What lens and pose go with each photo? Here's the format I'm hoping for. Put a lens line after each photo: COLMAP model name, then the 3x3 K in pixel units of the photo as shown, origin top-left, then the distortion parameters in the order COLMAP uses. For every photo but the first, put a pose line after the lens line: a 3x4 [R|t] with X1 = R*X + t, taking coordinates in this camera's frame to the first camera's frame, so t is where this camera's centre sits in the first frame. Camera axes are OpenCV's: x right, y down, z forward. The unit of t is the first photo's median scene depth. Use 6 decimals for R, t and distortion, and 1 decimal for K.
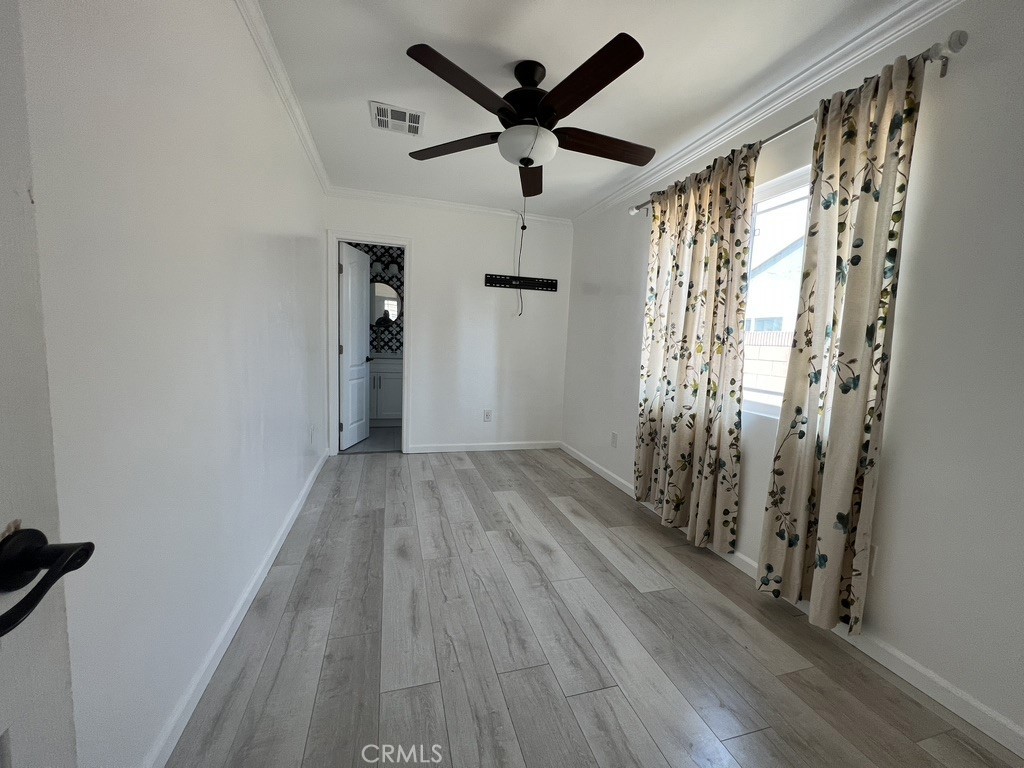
lens RADIAL K [[408.7, 0, 512.2], [0, 408.7, 384.2], [0, 0, 1]] dist [-0.000456, 0.000057]
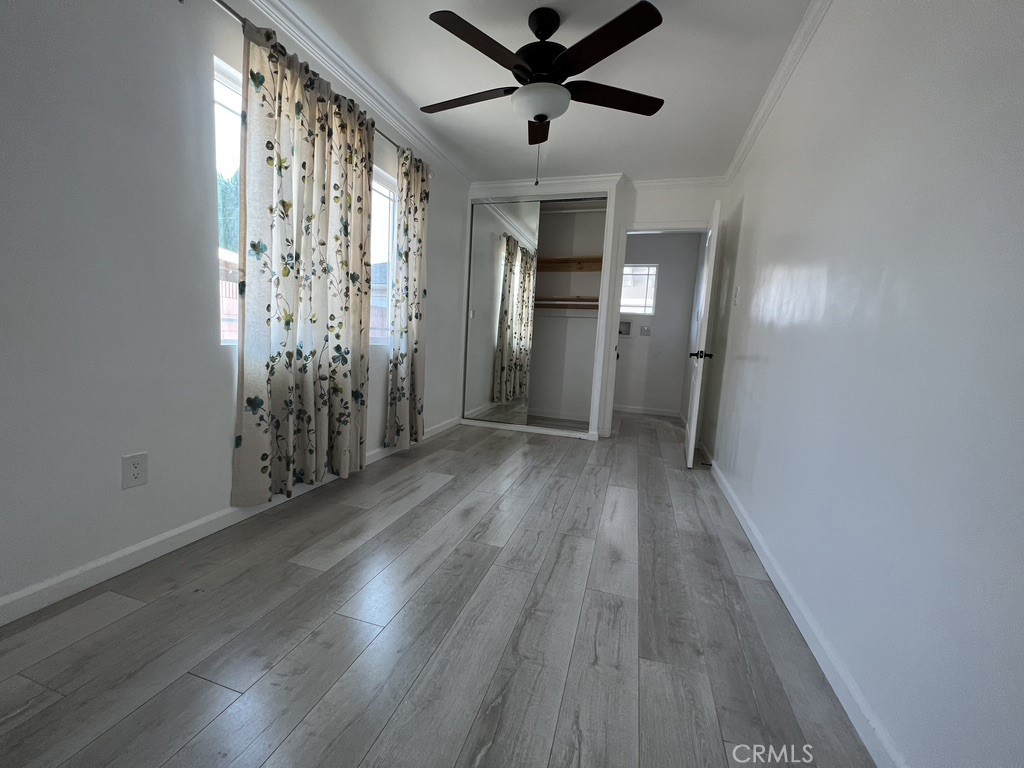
lens RADIAL K [[408.7, 0, 510.8], [0, 408.7, 384.5], [0, 0, 1]] dist [-0.000456, 0.000057]
pose [[-0.827522, -0.151749, 0.540536, -0.496610], [-0.032375, 0.974075, 0.223897, -0.107711], [-0.560499, 0.167780, -0.810982, 1.763706]]
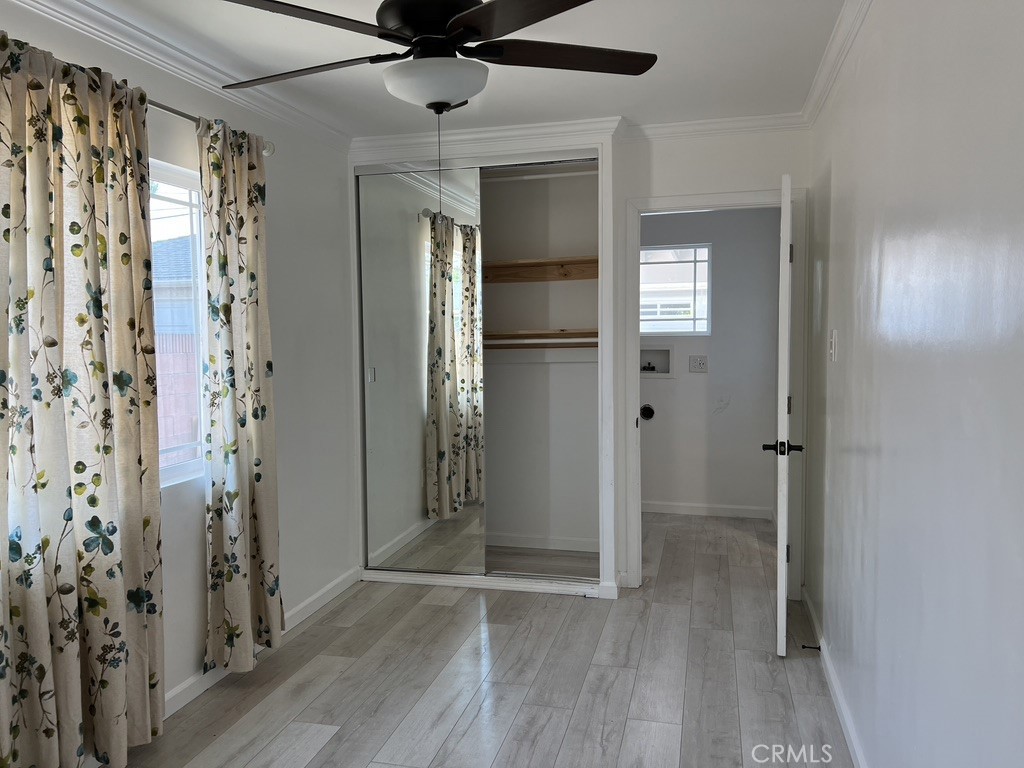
lens RADIAL K [[767.0, 0, 515.6], [0, 767.0, 381.6], [0, 0, 1]] dist [0.056512, -0.064422]
pose [[-0.858622, -0.067064, 0.508204, -0.565038], [0.028089, 0.983760, 0.177277, -0.313094], [-0.511839, 0.166488, -0.842794, 1.708849]]
